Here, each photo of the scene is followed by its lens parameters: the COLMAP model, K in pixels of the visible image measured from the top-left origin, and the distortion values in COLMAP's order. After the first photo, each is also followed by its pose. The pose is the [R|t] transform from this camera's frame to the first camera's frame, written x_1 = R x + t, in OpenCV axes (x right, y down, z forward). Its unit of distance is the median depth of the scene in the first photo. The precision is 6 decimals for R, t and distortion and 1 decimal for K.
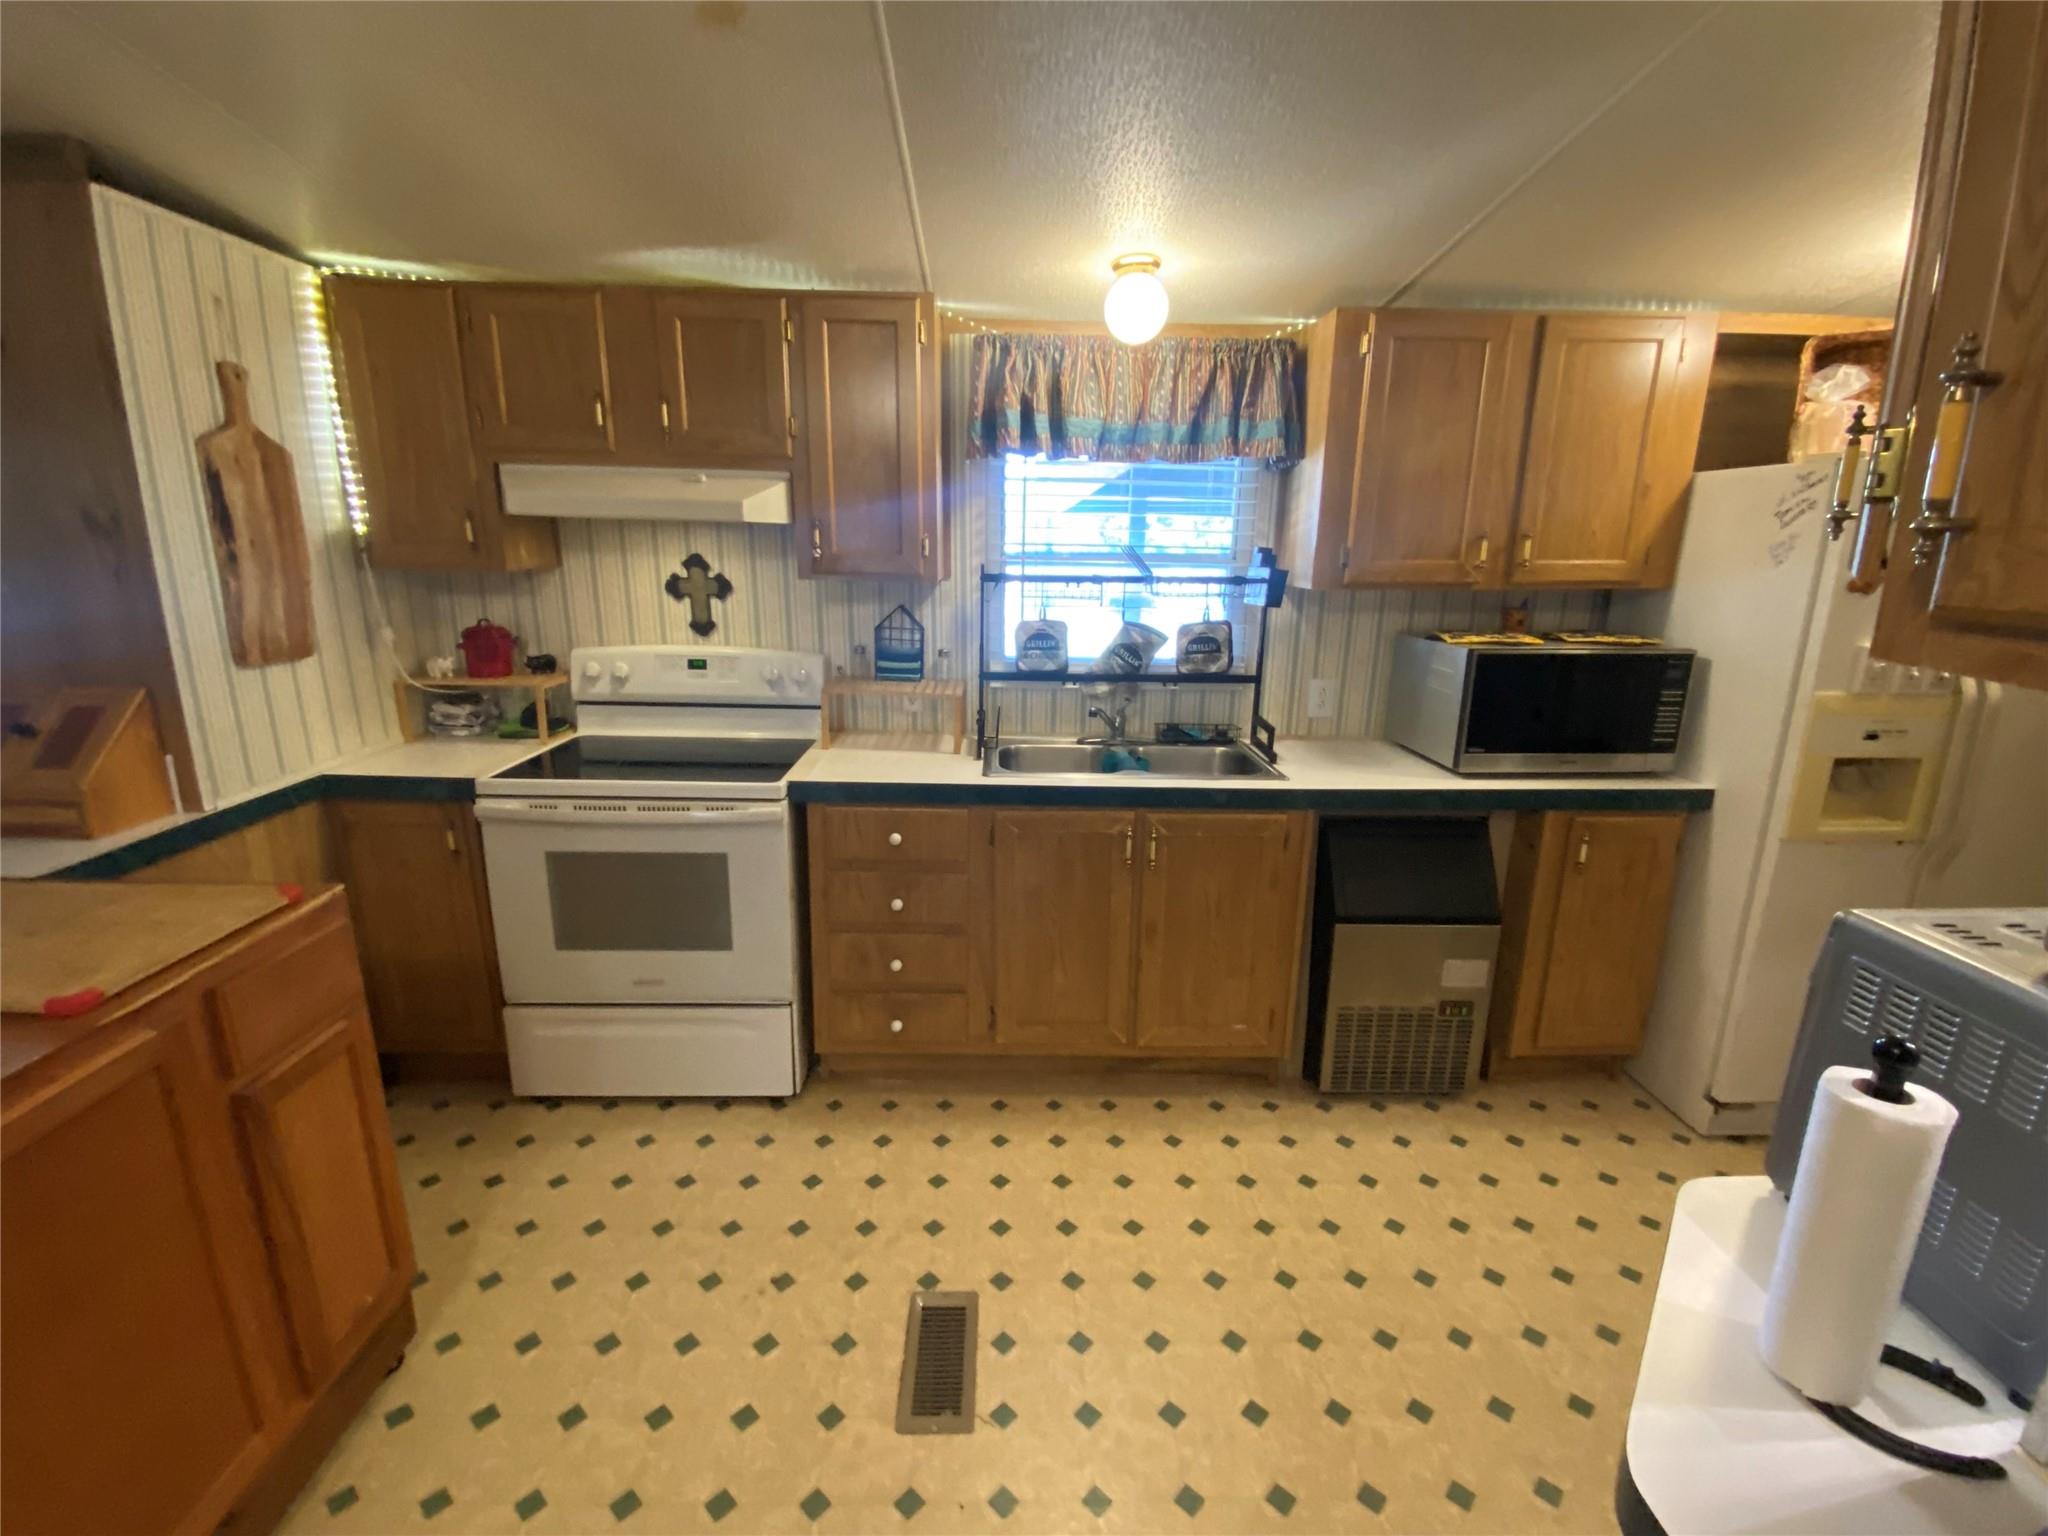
lens RADIAL K [[899.4, 0, 1019.3], [0, 899.4, 770.0], [0, 0, 1]] dist [0.000084, -0.004426]
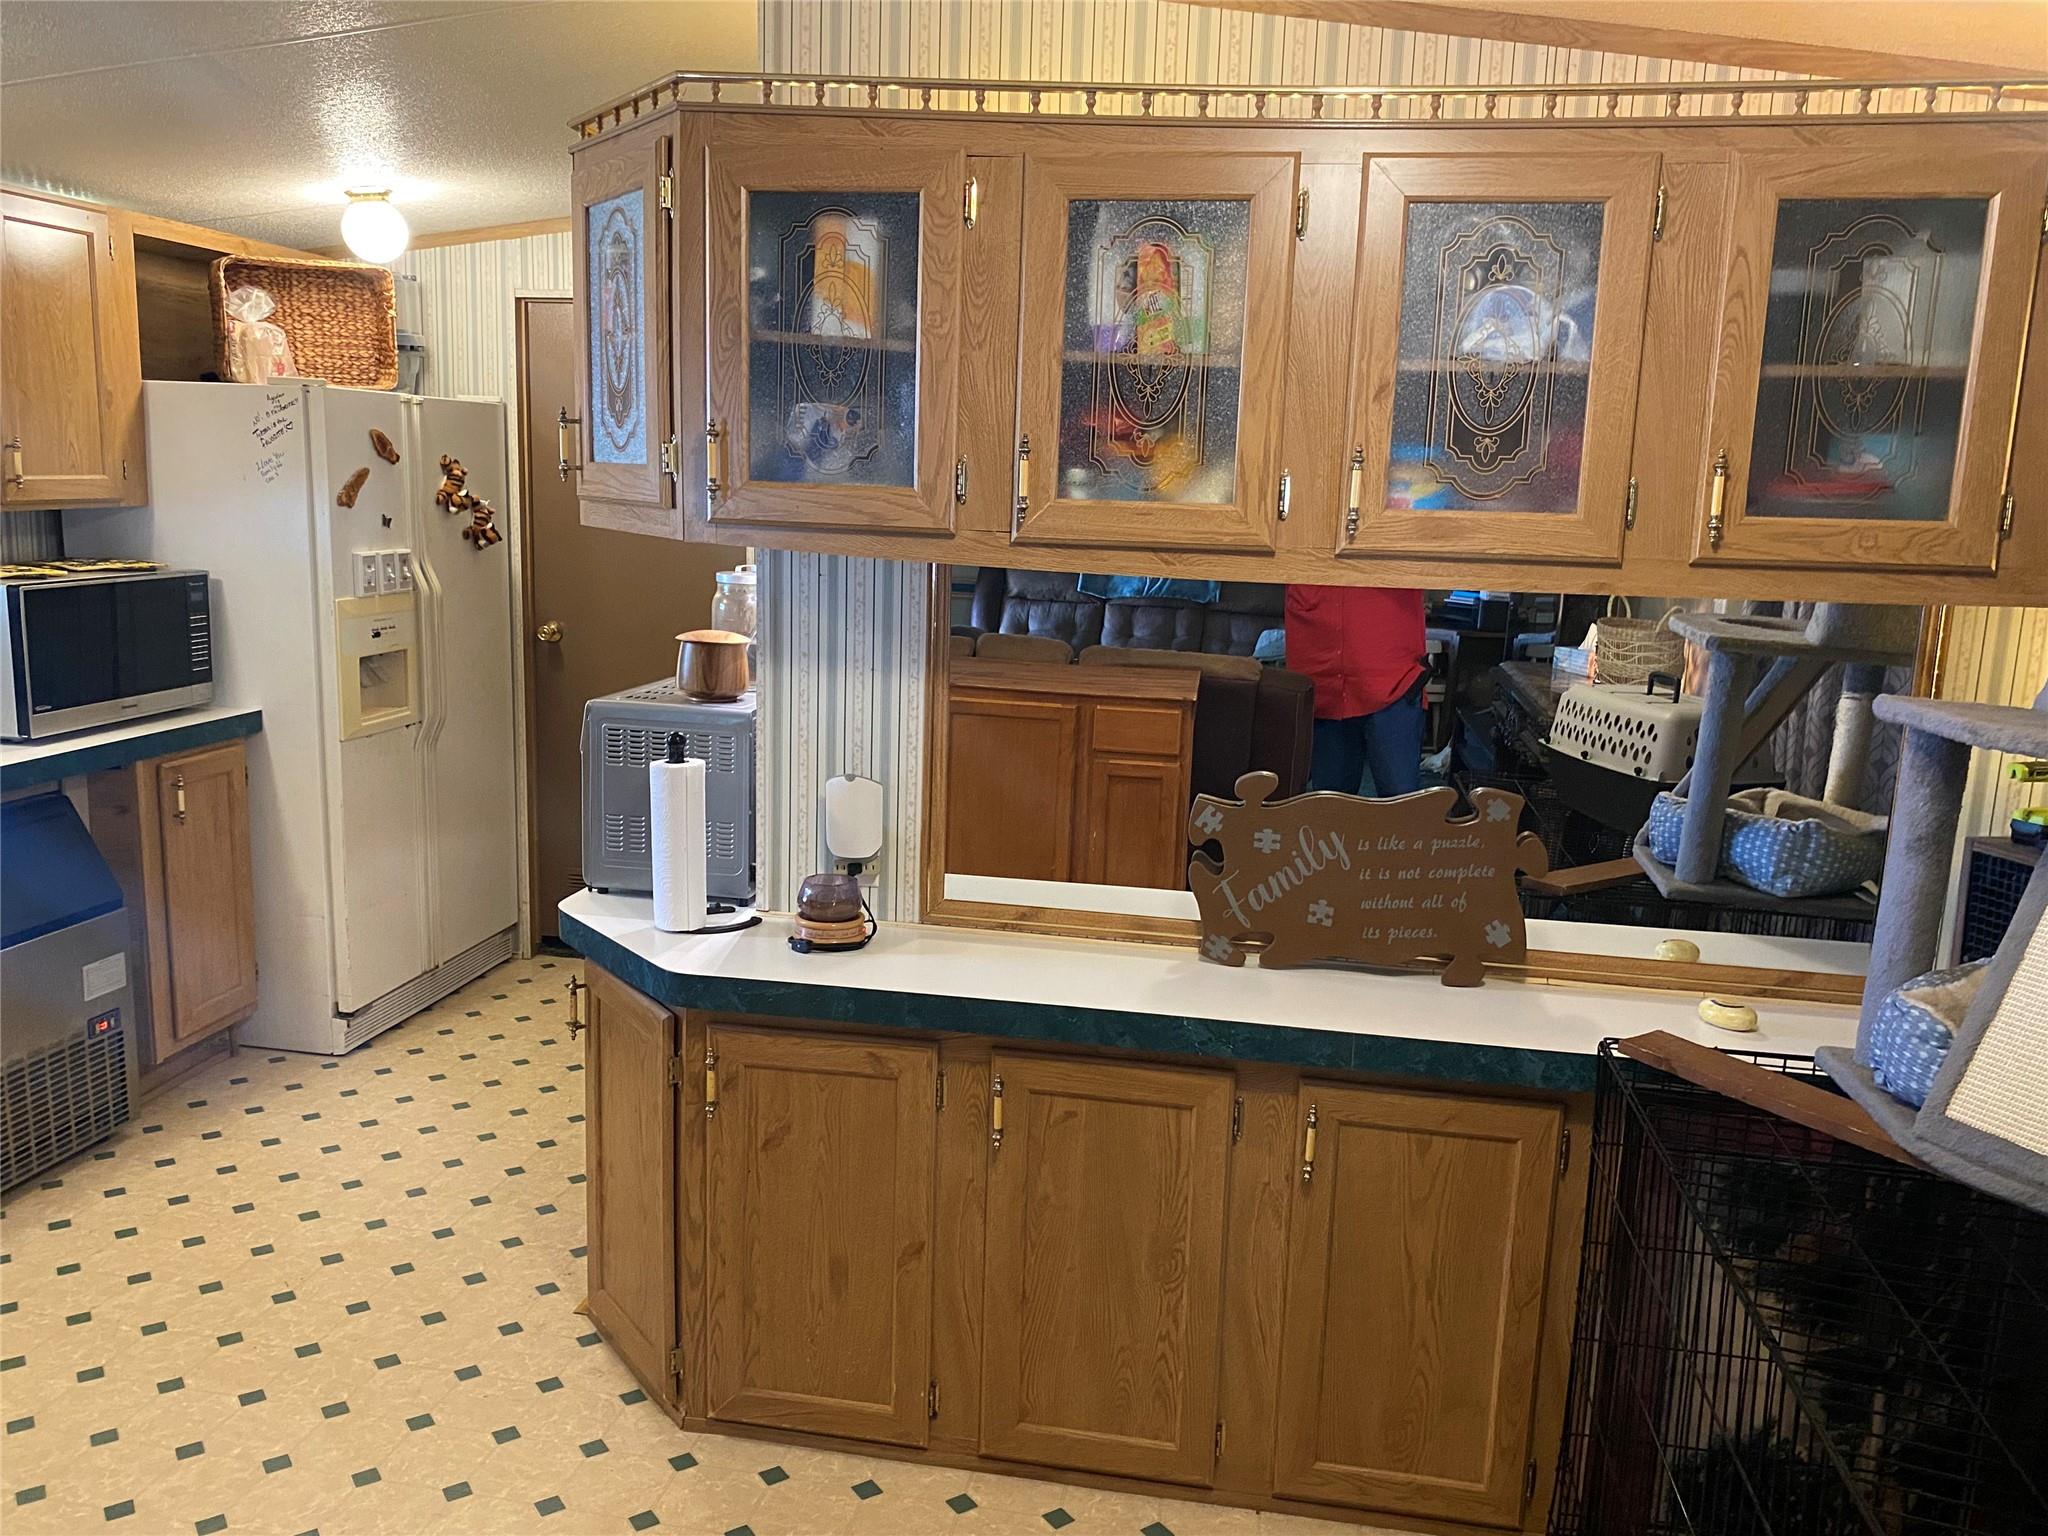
lens RADIAL K [[1557.6, 0, 1014.8], [0, 1557.6, 762.3], [0, 0, 1]] dist [0.006266, -0.001068]
pose [[0.208207, -0.180500, 0.961286, -0.662863], [0.203822, 0.969254, 0.137850, 0.009841], [-0.956612, 0.167230, 0.238595, -0.166795]]
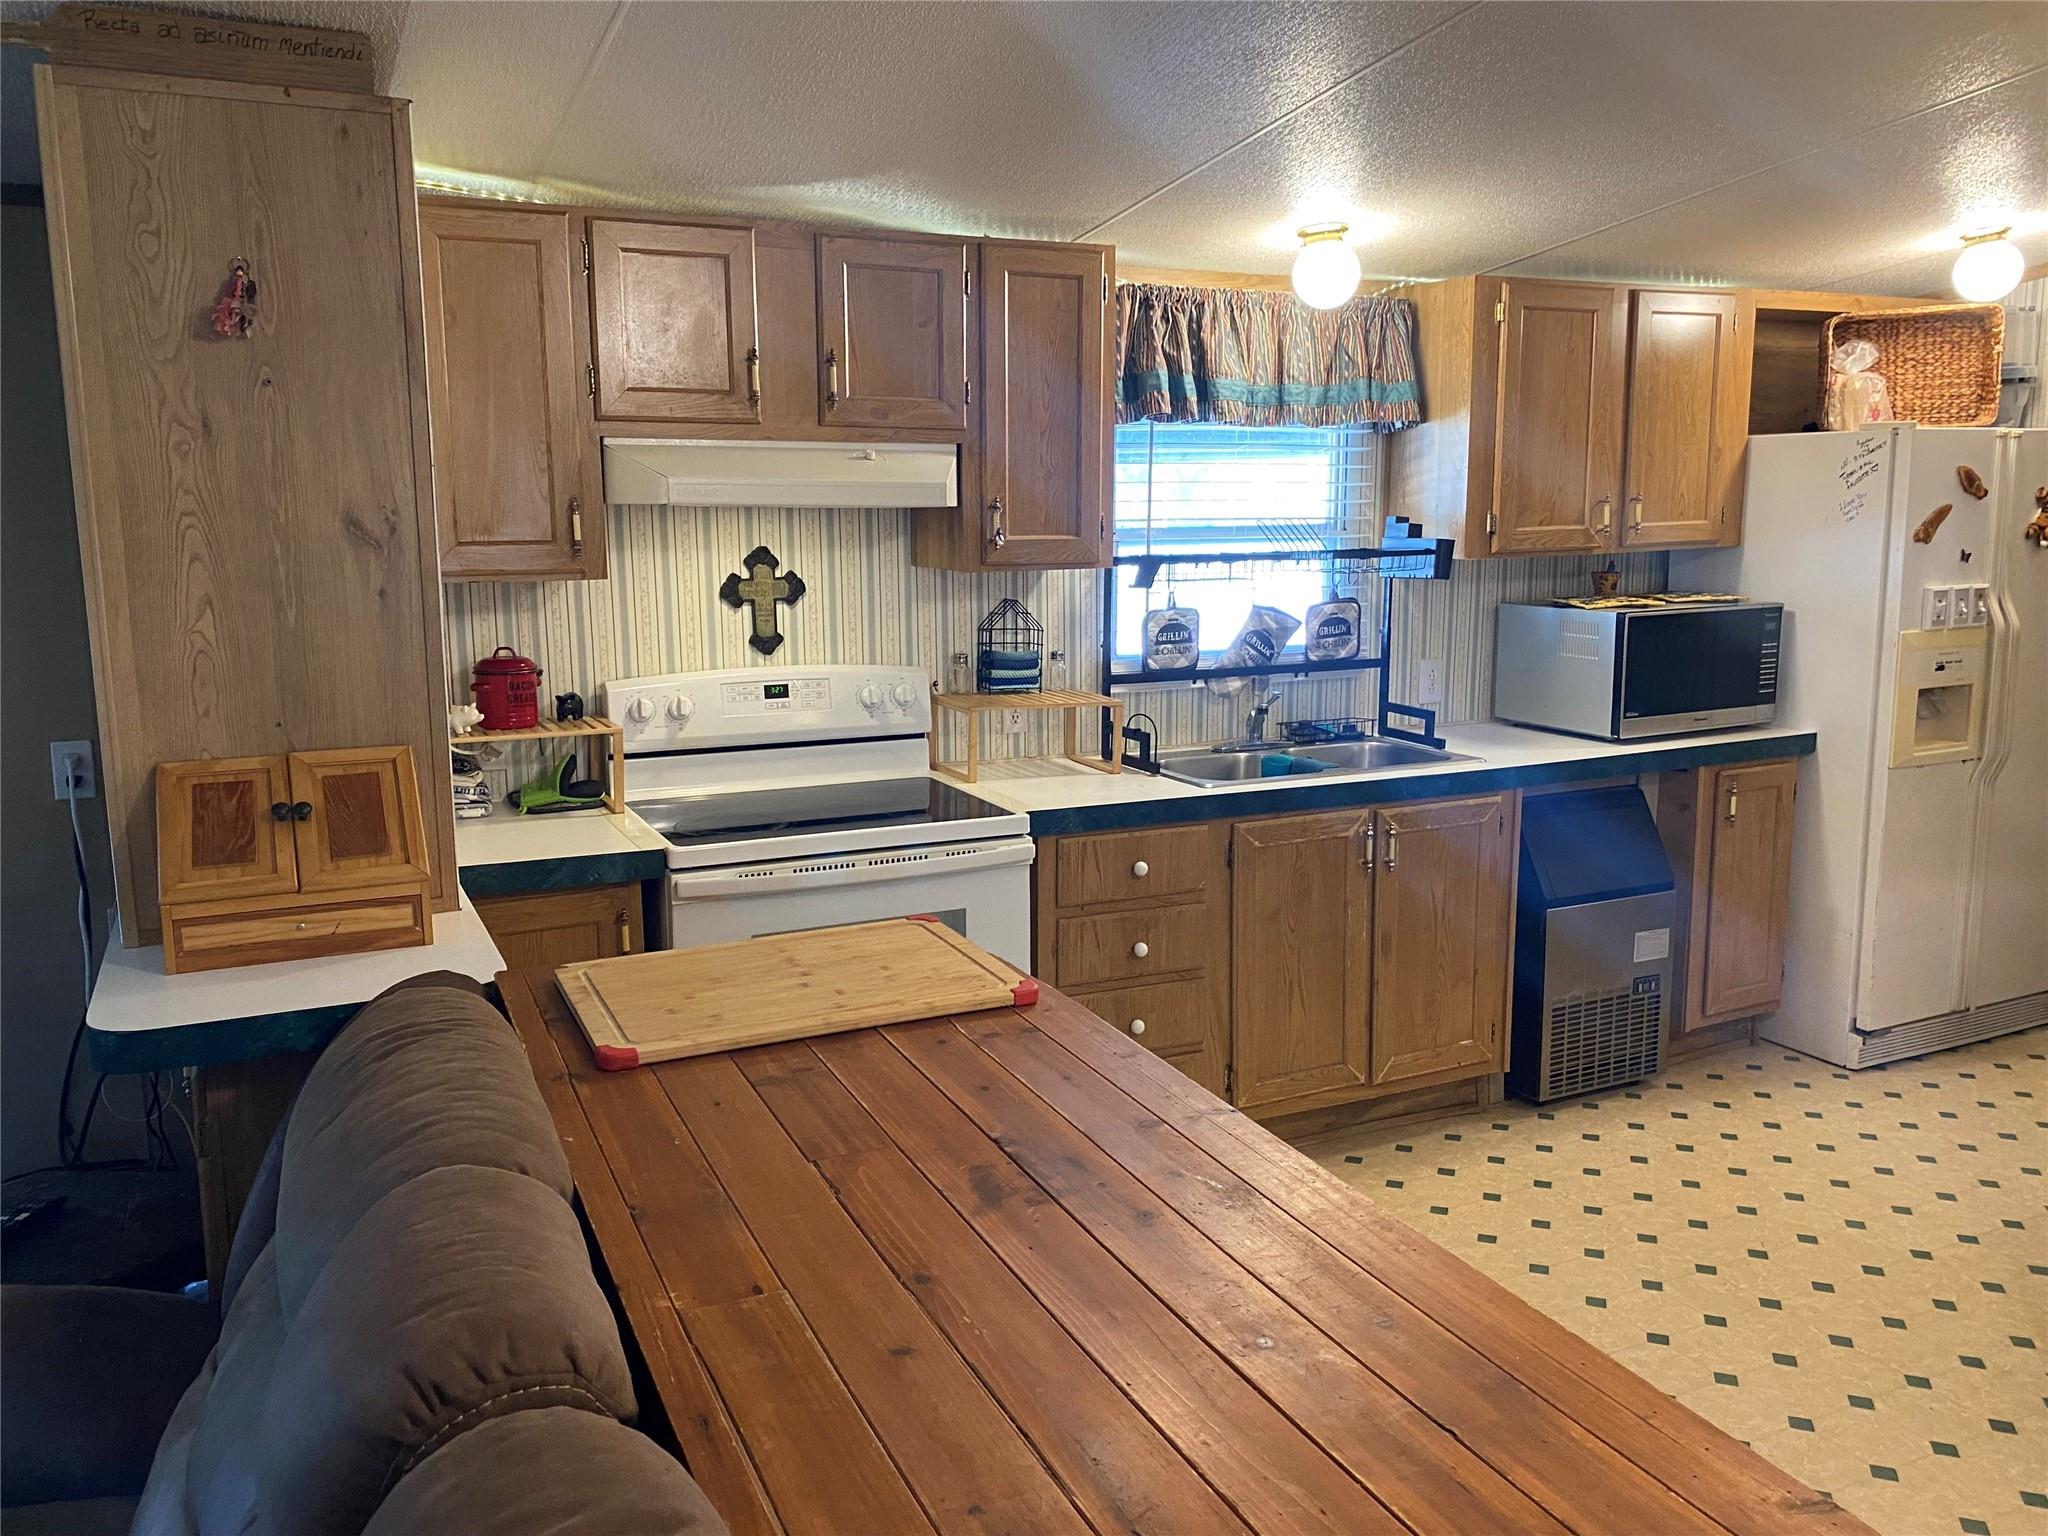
lens RADIAL K [[1557.6, 0, 1029.0], [0, 1557.6, 747.0], [0, 0, 1]] dist [0.006266, -0.001068]
pose [[0.913508, -0.086975, 0.397415, -0.758337], [0.120926, 0.990777, -0.061132, 0.037350], [-0.388433, 0.103902, 0.915601, -0.294196]]
